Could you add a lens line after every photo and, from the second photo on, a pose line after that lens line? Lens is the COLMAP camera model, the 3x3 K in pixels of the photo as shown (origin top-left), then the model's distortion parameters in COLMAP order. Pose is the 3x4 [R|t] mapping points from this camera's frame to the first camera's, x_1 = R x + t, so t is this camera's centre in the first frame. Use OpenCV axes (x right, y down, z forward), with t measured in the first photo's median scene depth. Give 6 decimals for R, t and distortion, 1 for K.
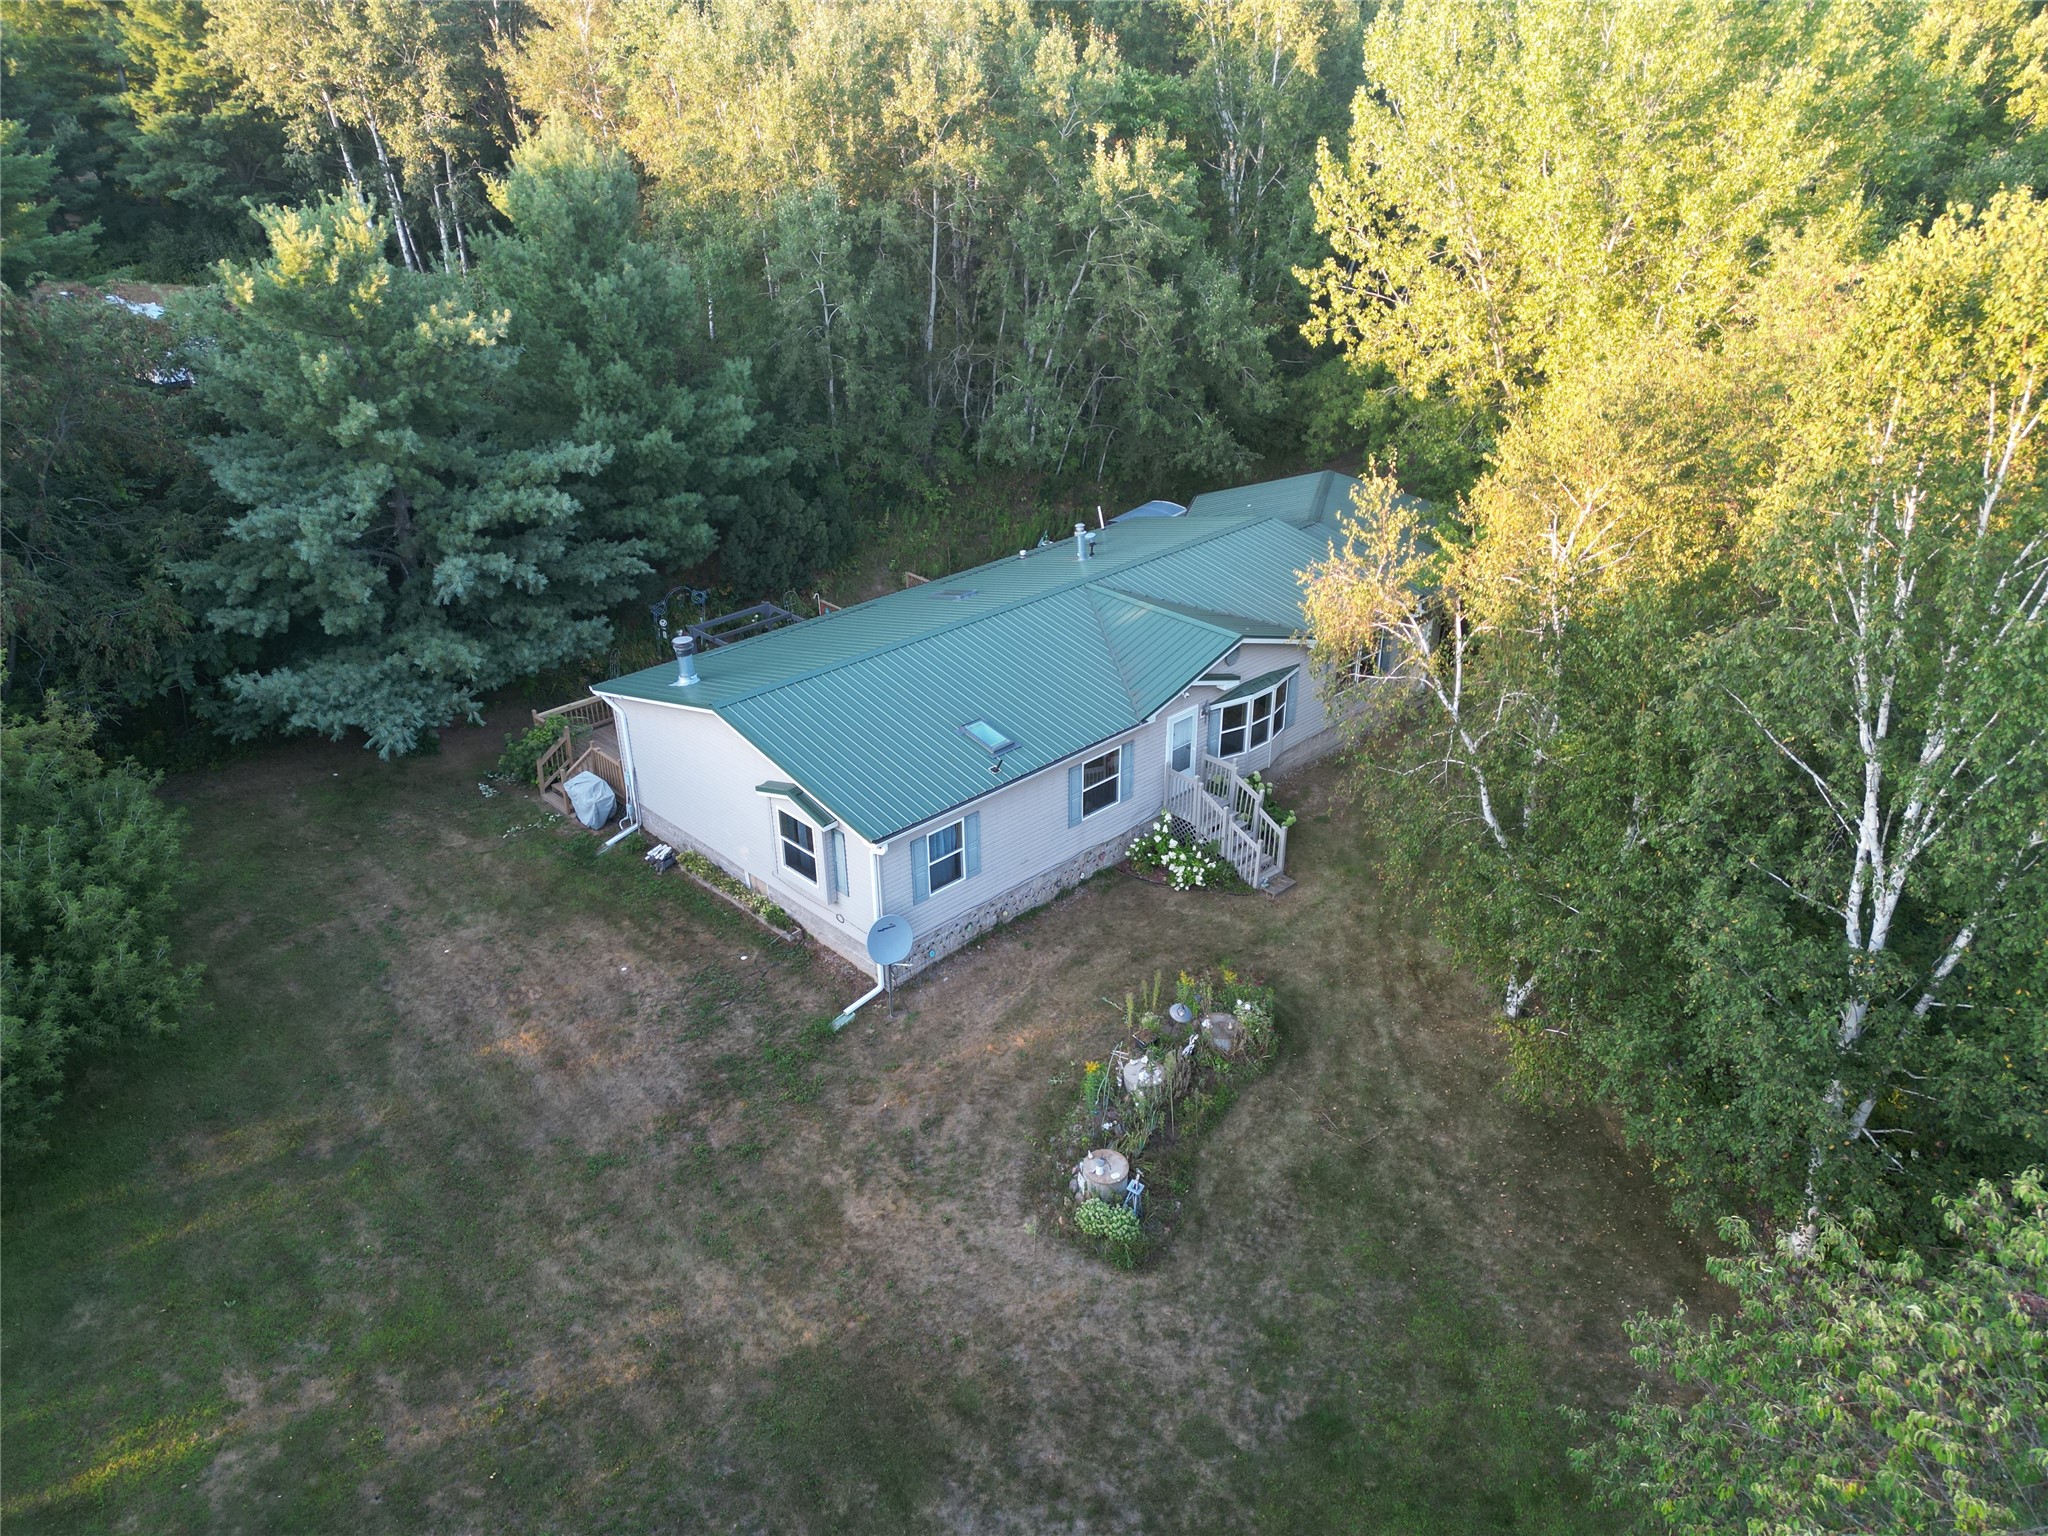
lens RADIAL K [[1458.1, 0, 1019.7], [0, 1458.1, 793.2], [0, 0, 1]] dist [0.077927, -0.086128]
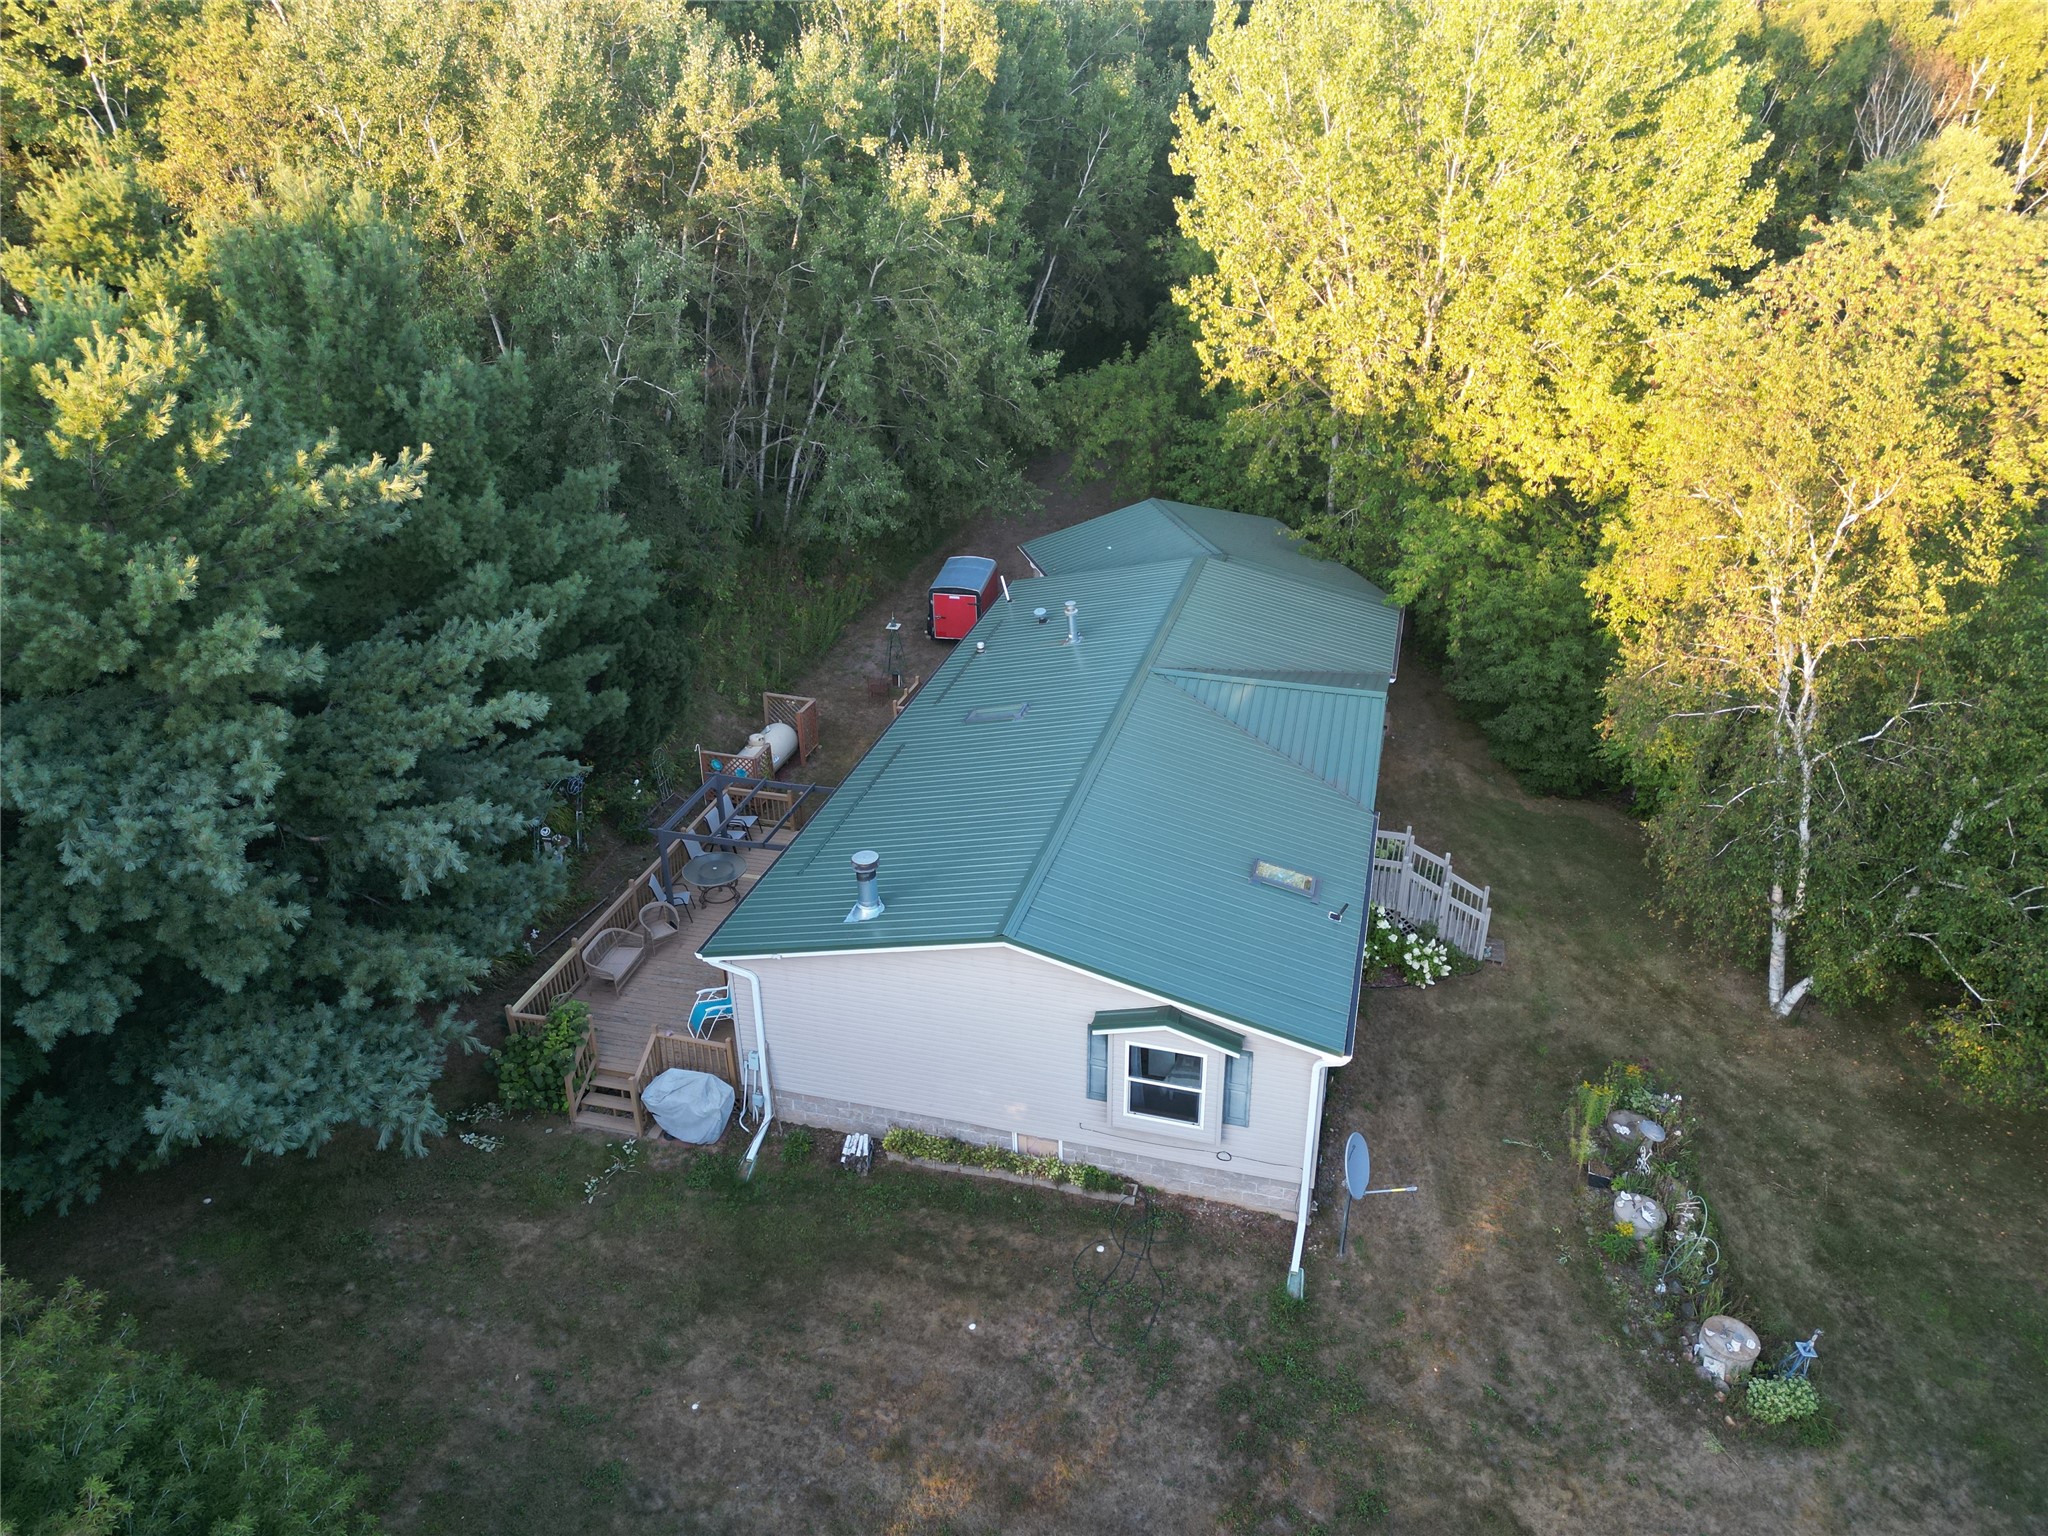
lens RADIAL K [[1458.1, 0, 1019.7], [0, 1458.1, 793.2], [0, 0, 1]] dist [0.077927, -0.086128]
pose [[0.858211, -0.235320, 0.456179, -0.485265], [0.237014, 0.969978, 0.054469, -0.156402], [-0.455301, 0.061375, 0.888220, 0.315596]]
